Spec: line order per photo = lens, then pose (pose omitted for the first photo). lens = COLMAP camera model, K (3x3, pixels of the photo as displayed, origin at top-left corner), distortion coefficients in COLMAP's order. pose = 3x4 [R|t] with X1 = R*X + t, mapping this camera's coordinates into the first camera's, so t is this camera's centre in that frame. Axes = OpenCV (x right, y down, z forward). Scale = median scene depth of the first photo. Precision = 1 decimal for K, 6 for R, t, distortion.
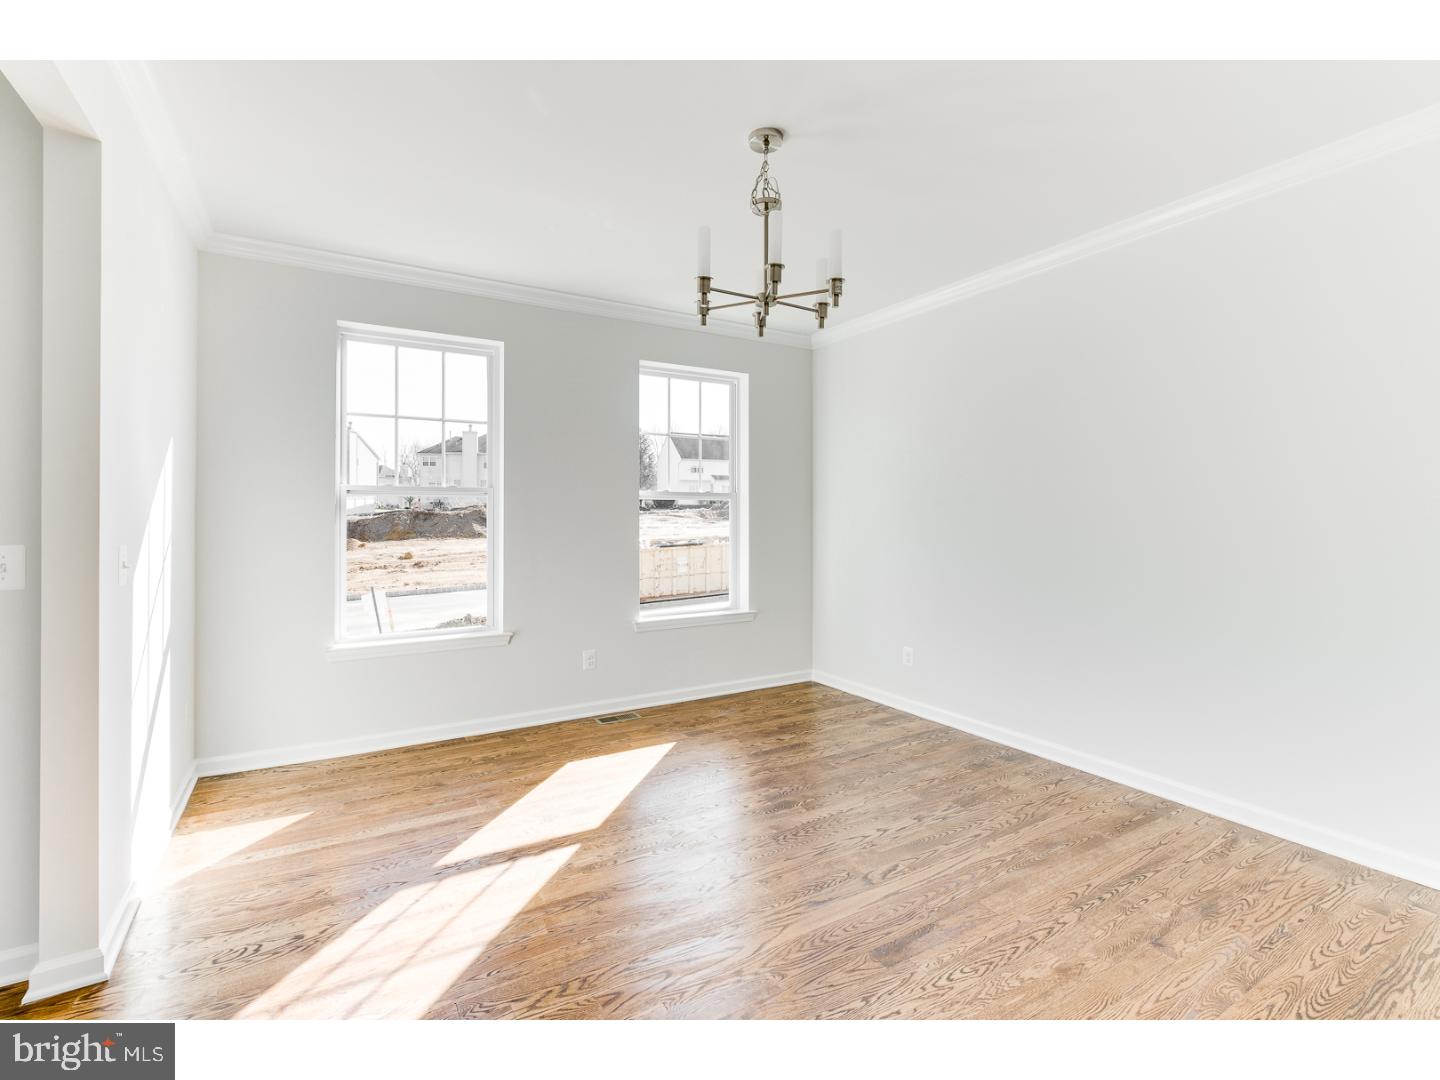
lens RADIAL K [[652.7, 0, 716.7], [0, 652.7, 526.3], [0, 0, 1]] dist [-0.002547, -0.000093]
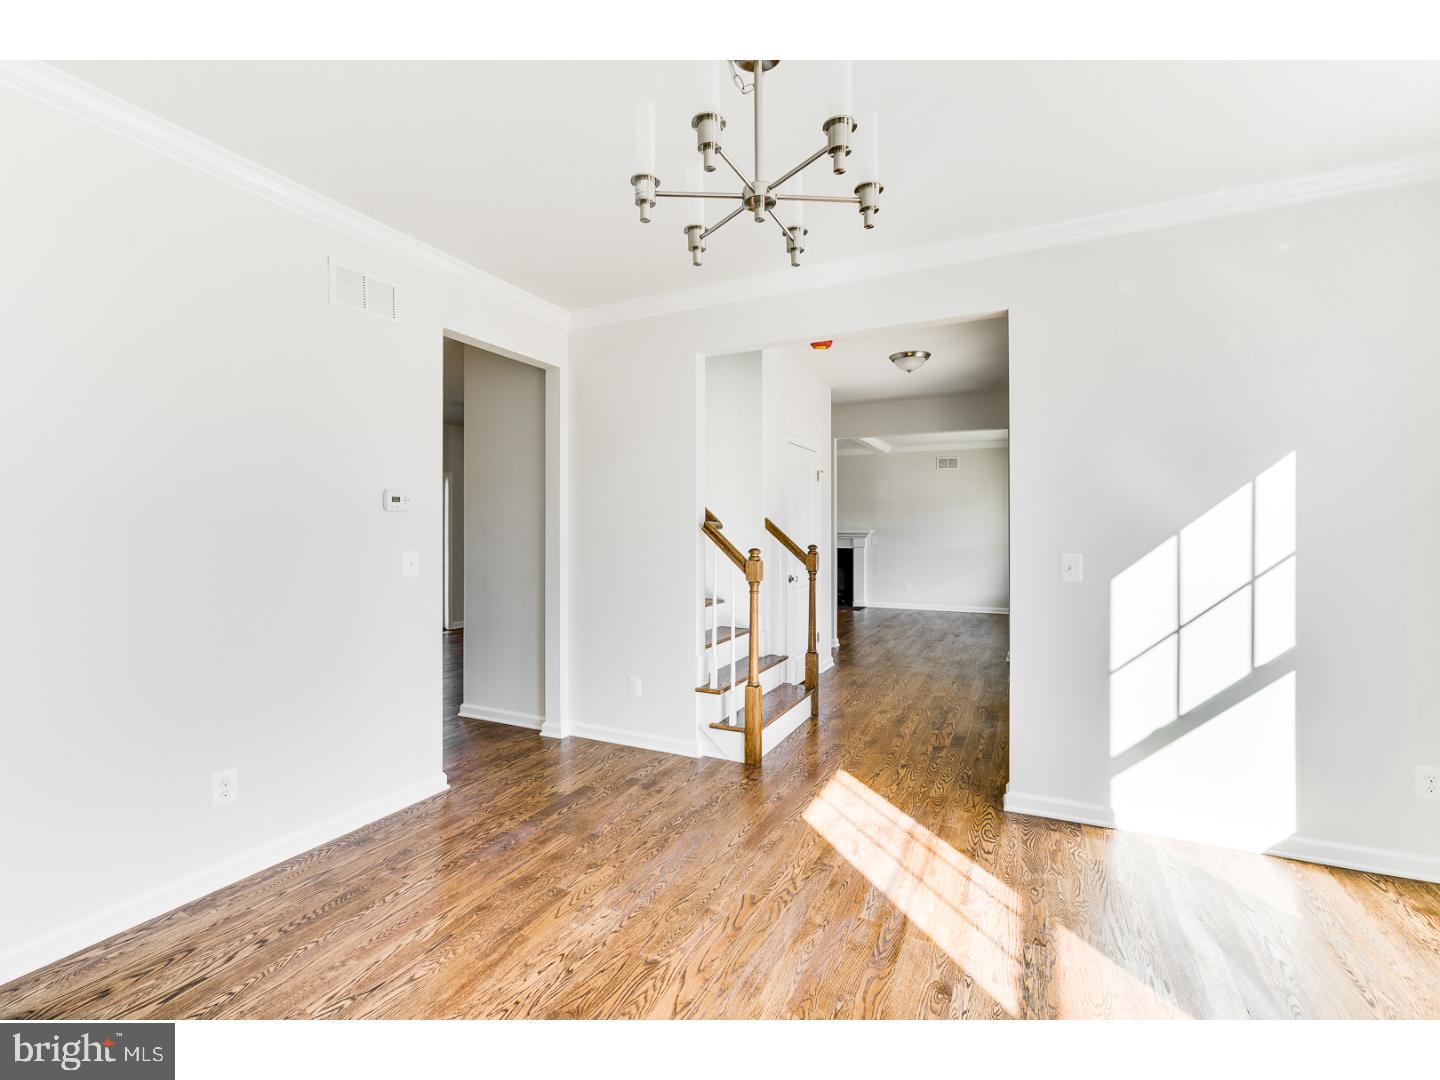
lens RADIAL K [[652.7, 0, 716.6], [0, 652.7, 537.6], [0, 0, 1]] dist [-0.002547, -0.000093]
pose [[-0.838405, 0.008447, -0.544983, 0.536409], [-0.003641, 0.999771, 0.021097, -0.036391], [0.545036, 0.019672, -0.838182, 1.781670]]
